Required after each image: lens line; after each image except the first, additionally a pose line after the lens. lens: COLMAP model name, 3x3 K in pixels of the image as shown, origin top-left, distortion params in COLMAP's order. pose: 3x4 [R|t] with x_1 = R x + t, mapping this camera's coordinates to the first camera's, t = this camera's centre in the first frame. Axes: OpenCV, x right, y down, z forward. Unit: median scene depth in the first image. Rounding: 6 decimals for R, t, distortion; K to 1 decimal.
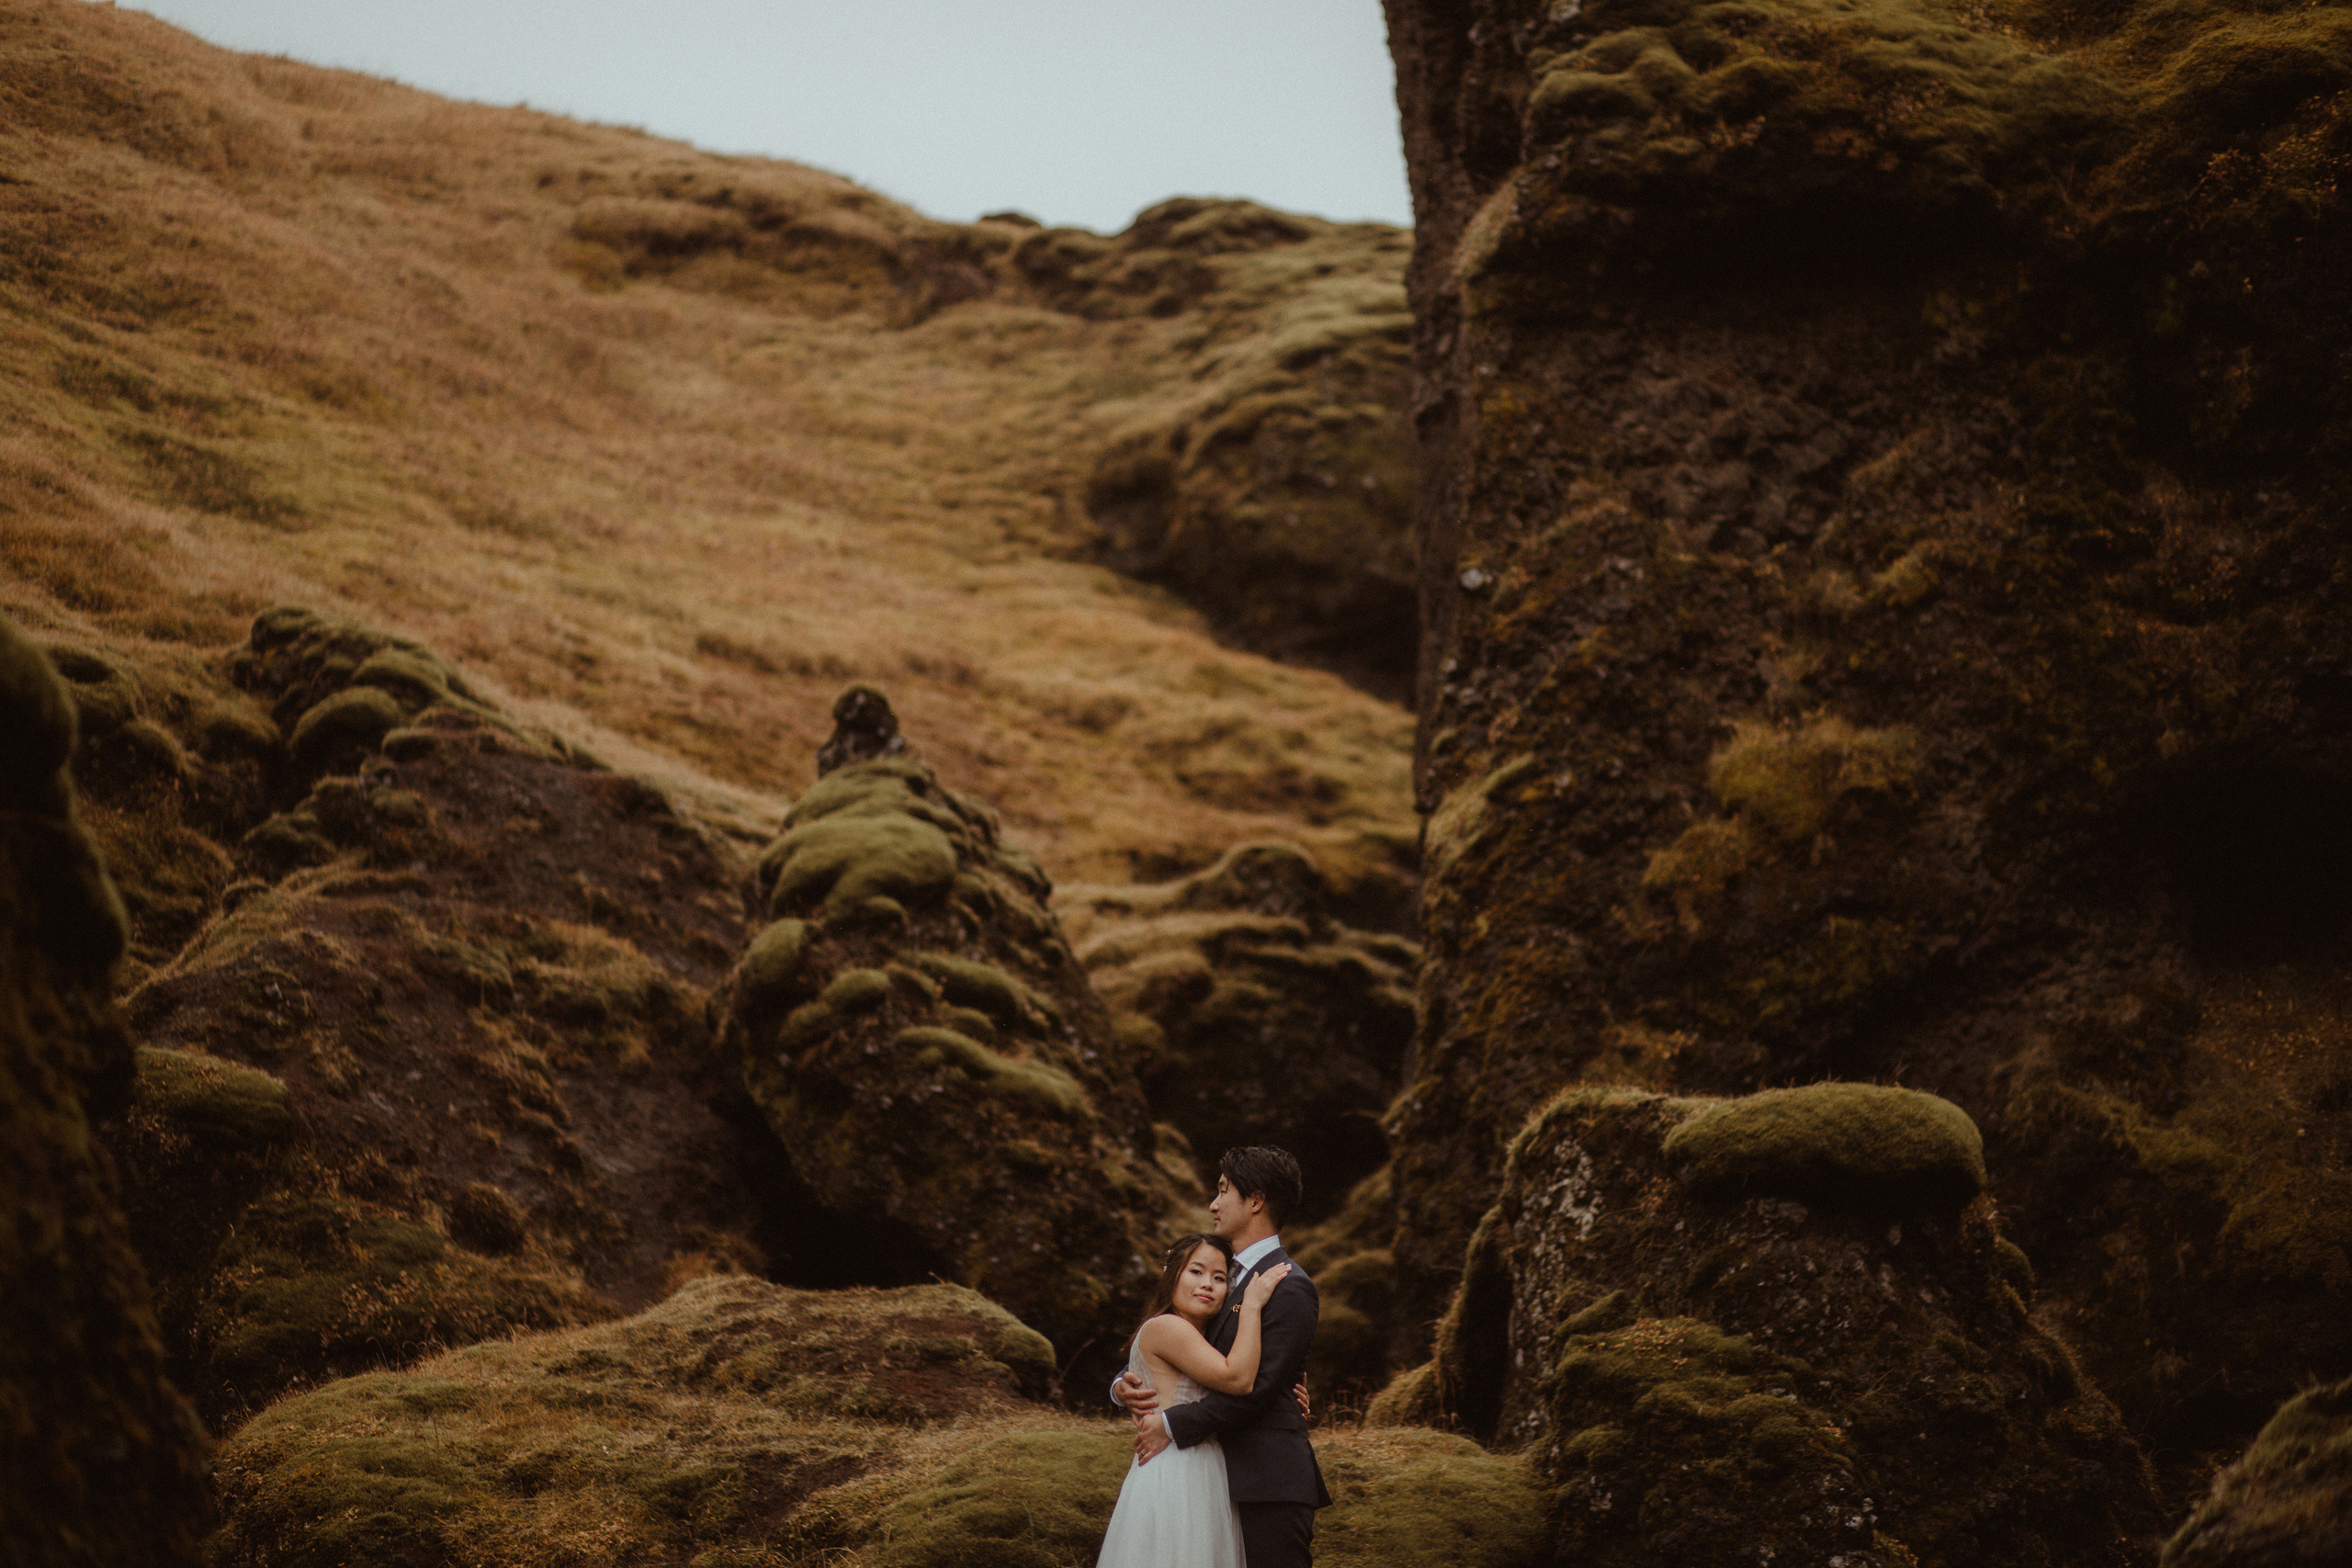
lens RADIAL K [[5567.8, 0, 1179.9], [0, 5567.8, 793.7], [0, 0, 1]] dist [-0.082256, -1.364527]
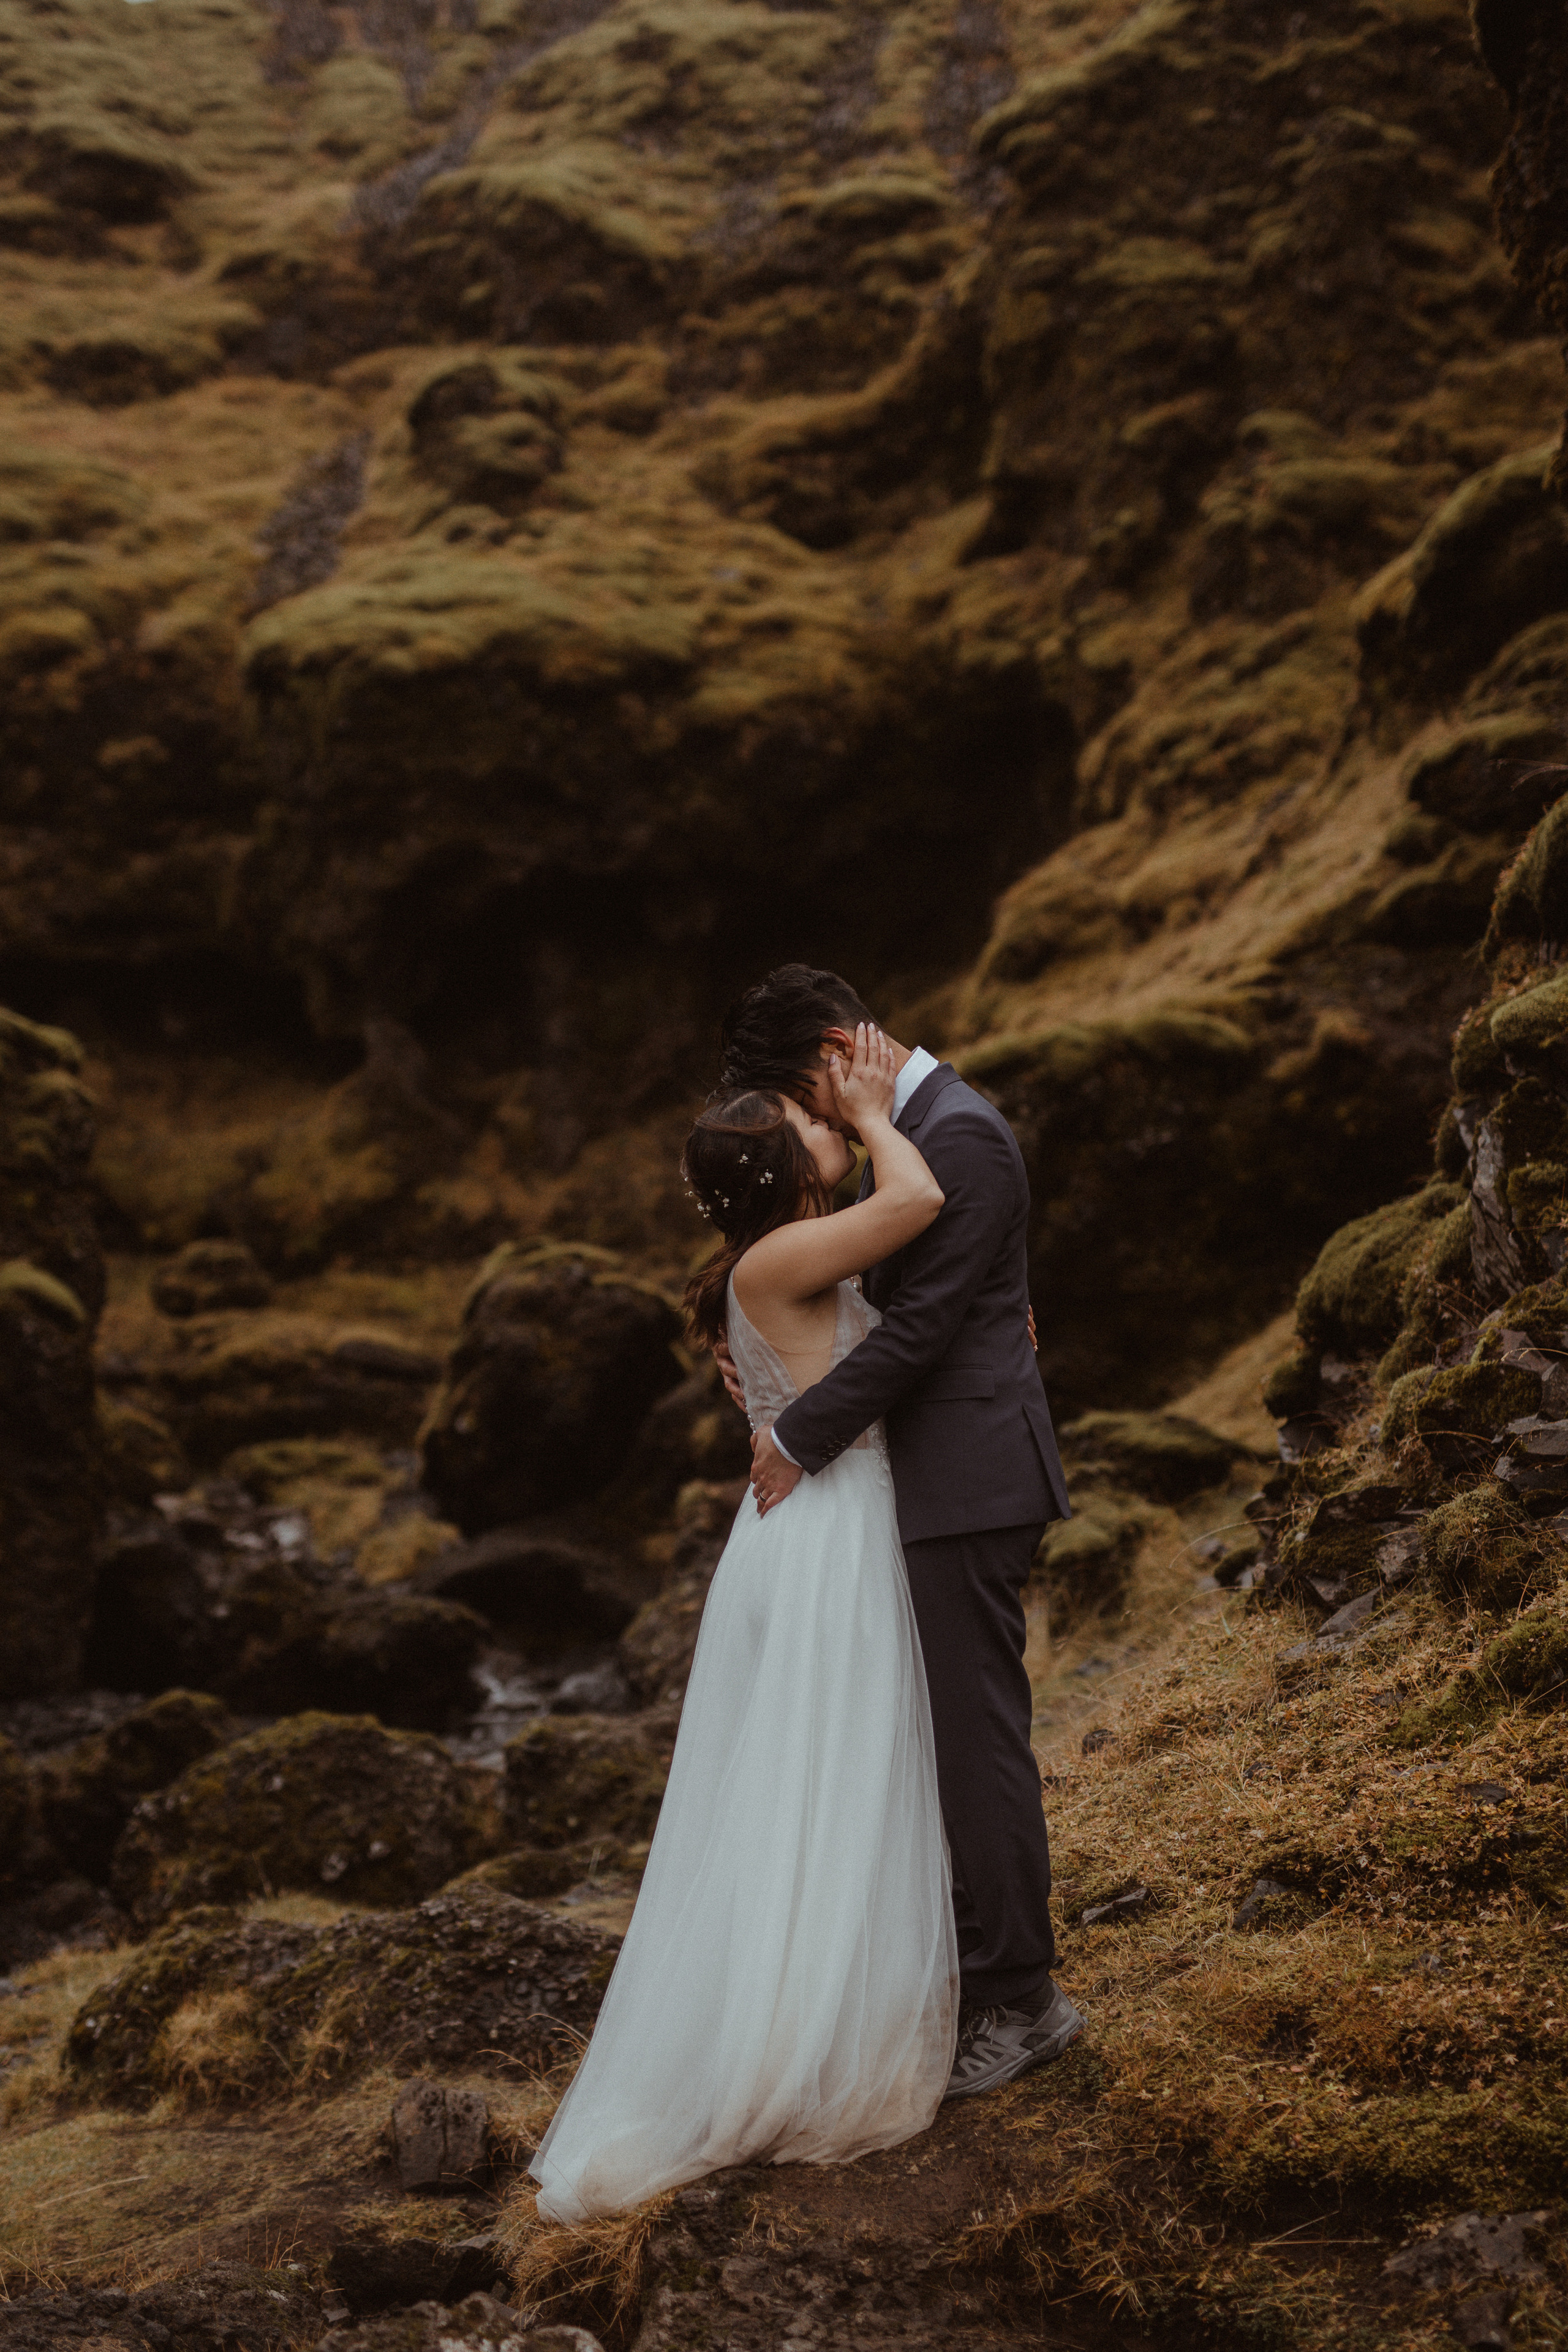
lens RADIAL K [[3701.6, 0, 690.0], [0, 3701.6, 1176.4], [0, 0, 1]] dist [-0.000252, 0.078548]
pose [[0.842696, 0.007742, 0.538334, -0.362146], [-0.062049, 0.994630, 0.082826, -0.052333], [-0.534802, -0.103200, 0.838652, -0.390663]]
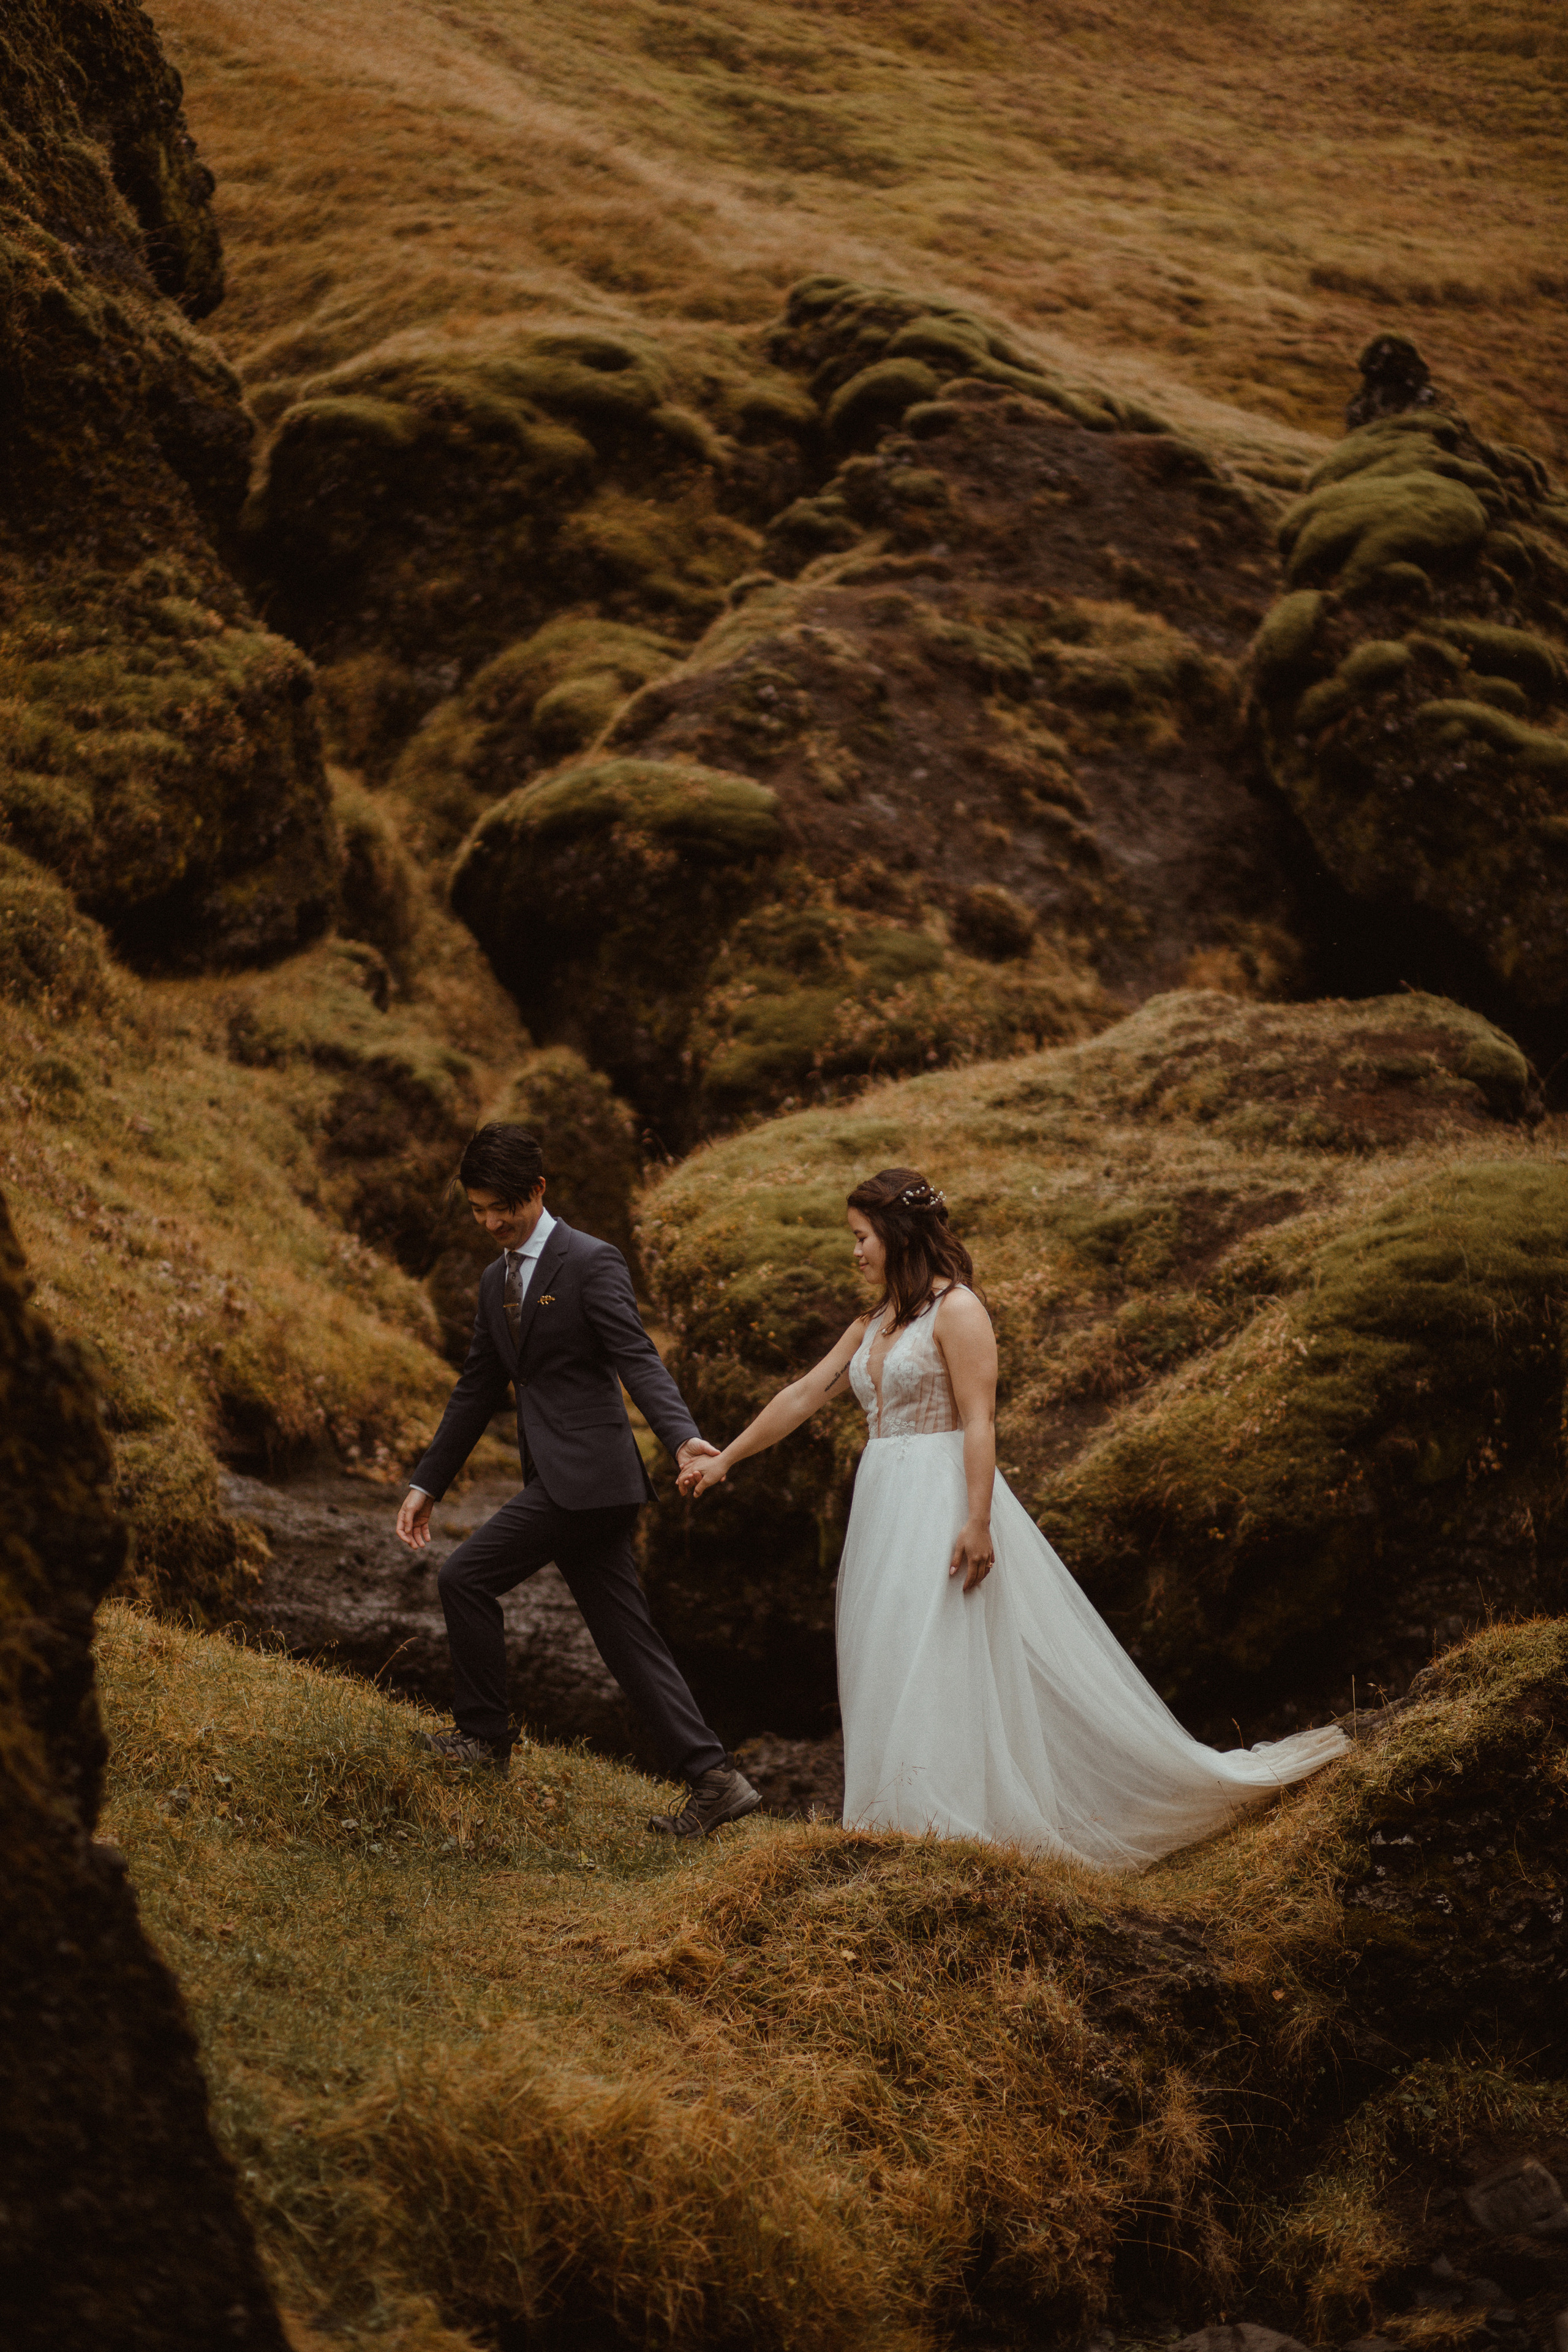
lens RADIAL K [[5568.4, 0, 781.2], [0, 5568.4, 1215.1], [0, 0, 1]] dist [-0.082256, -1.364527]
pose [[0.977168, -0.026437, -0.210817, 0.038892], [0.056637, 0.988737, 0.138531, -0.008296], [0.204780, -0.147308, 0.967660, 0.053755]]
